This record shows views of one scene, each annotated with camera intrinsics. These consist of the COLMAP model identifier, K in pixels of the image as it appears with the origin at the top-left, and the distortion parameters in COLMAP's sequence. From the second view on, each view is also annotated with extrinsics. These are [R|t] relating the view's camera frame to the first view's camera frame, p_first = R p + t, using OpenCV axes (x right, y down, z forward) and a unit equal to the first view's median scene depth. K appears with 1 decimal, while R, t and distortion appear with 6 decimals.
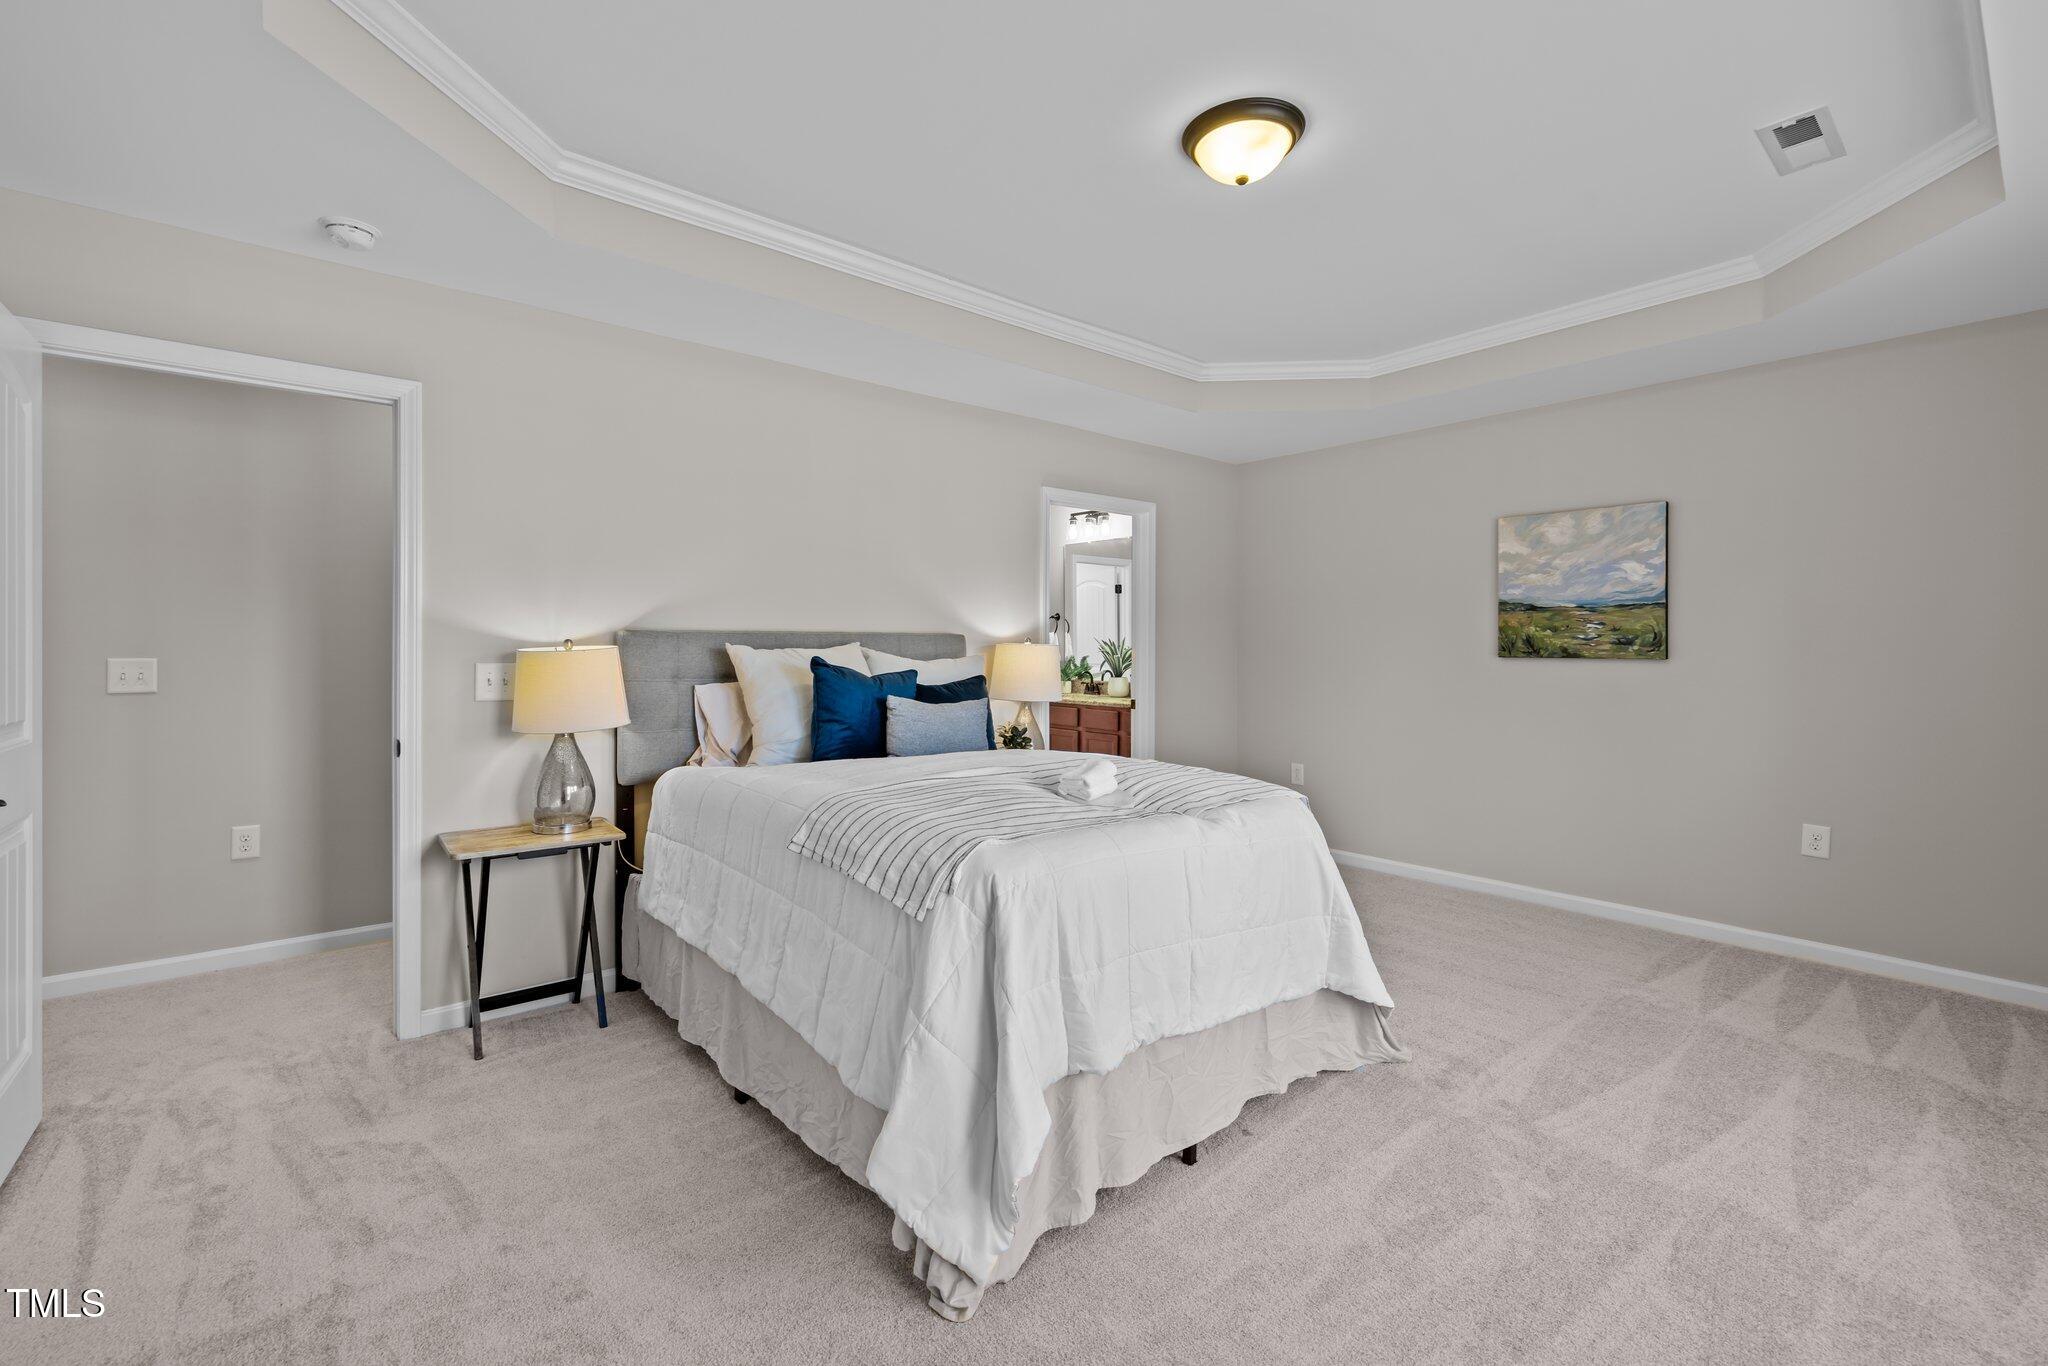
lens RADIAL K [[858.2, 0, 1017.6], [0, 858.2, 675.0], [0, 0, 1]] dist [-0.002125, 0.001841]
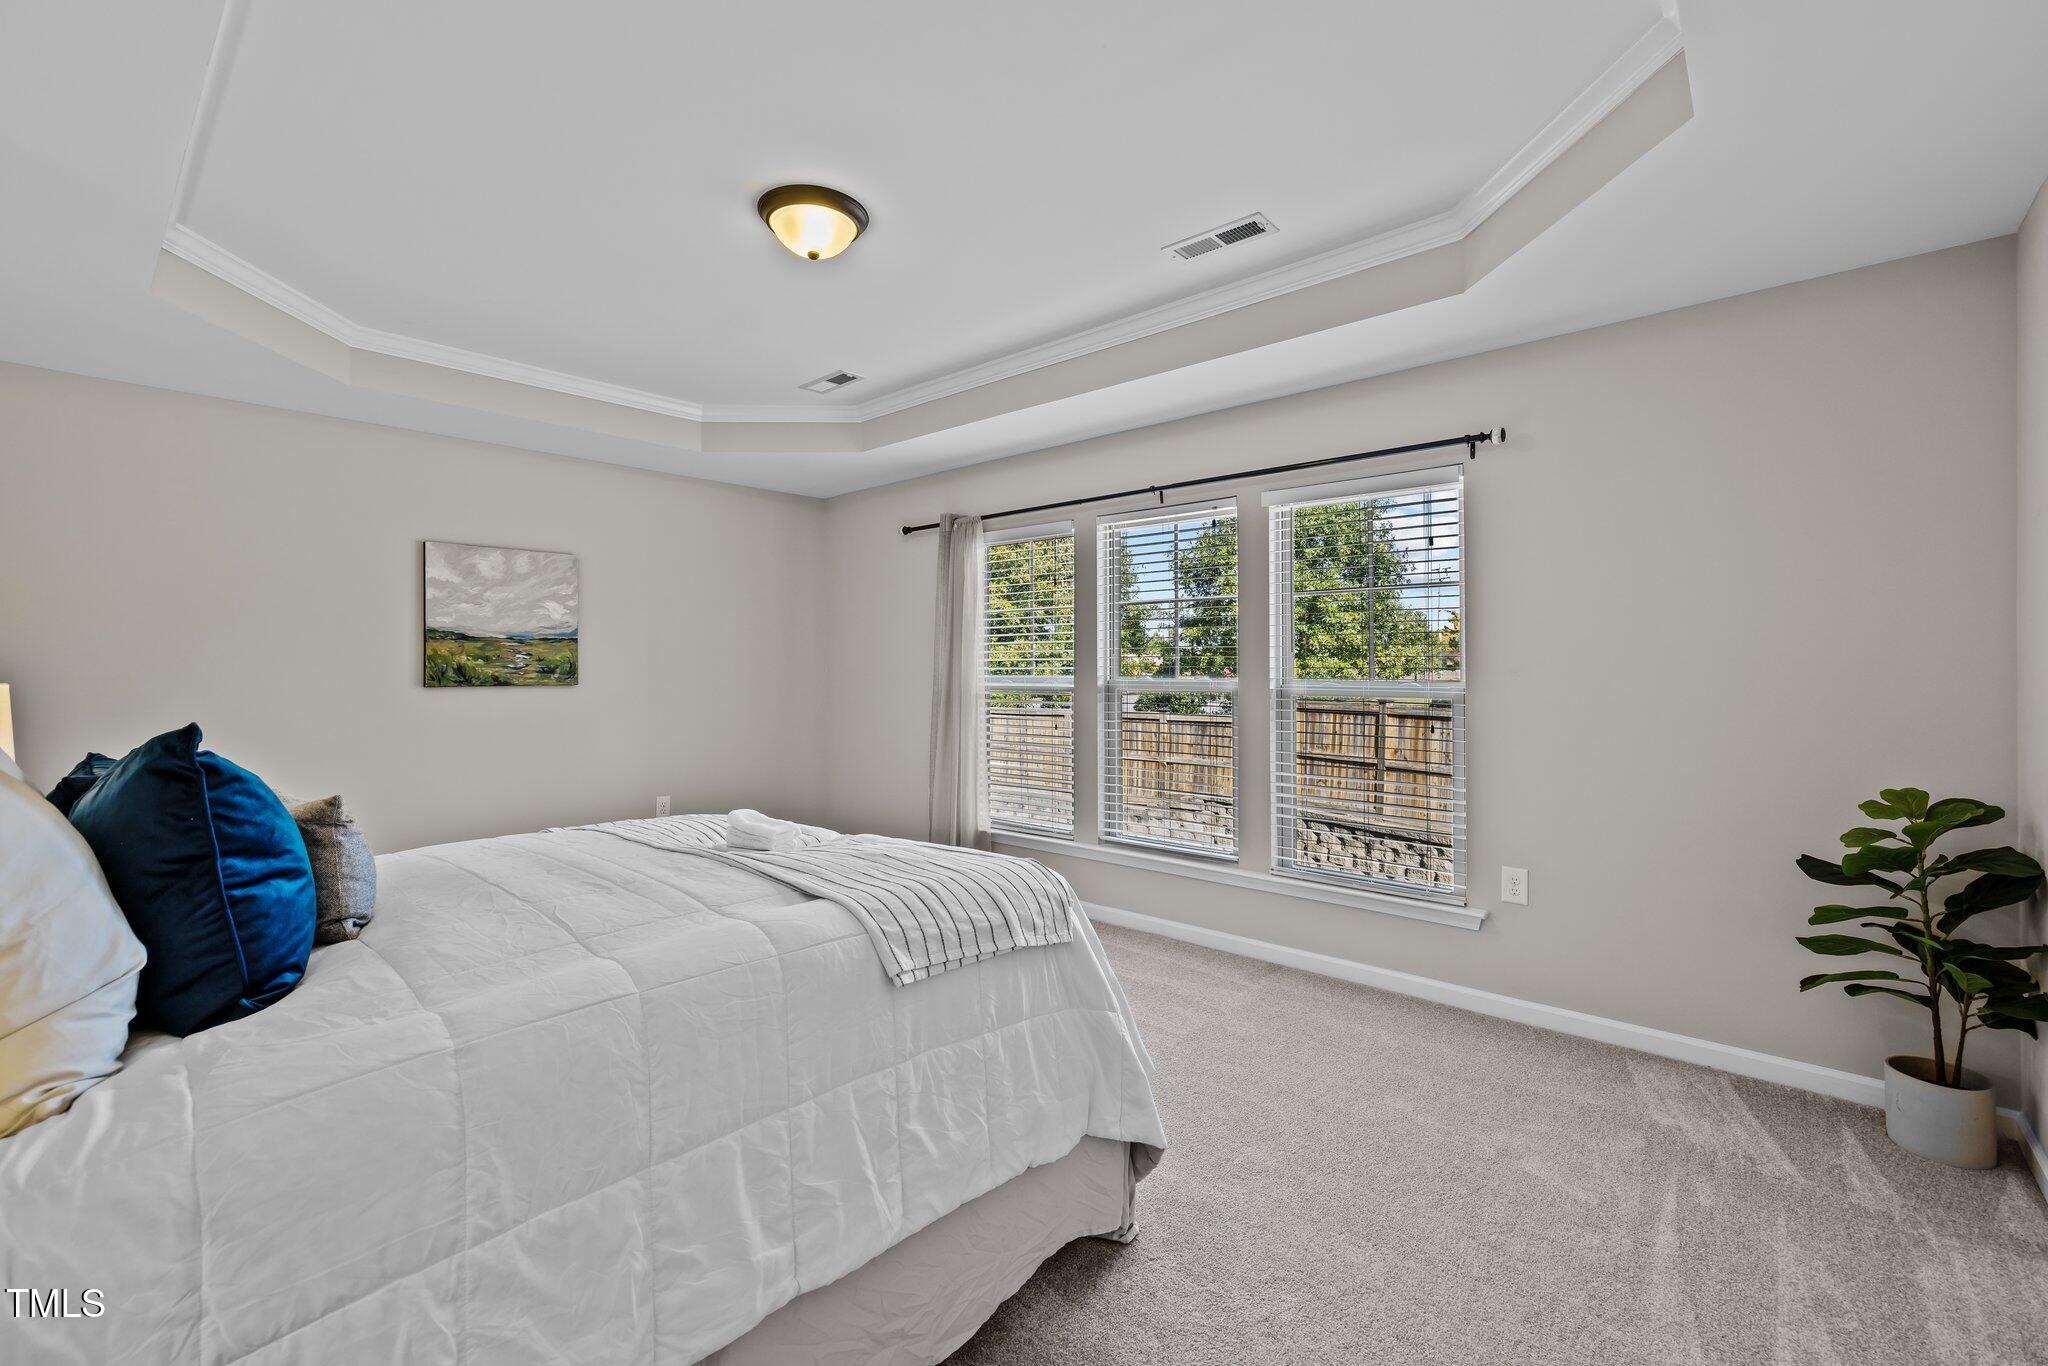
lens RADIAL K [[858.2, 0, 1002.5], [0, 858.2, 673.0], [0, 0, 1]] dist [-0.002125, 0.001841]
pose [[-0.119434, -0.006688, 0.992820, -0.488542], [0.037007, 0.999252, 0.011183, -0.024983], [-0.992152, 0.038077, -0.119097, 0.511806]]
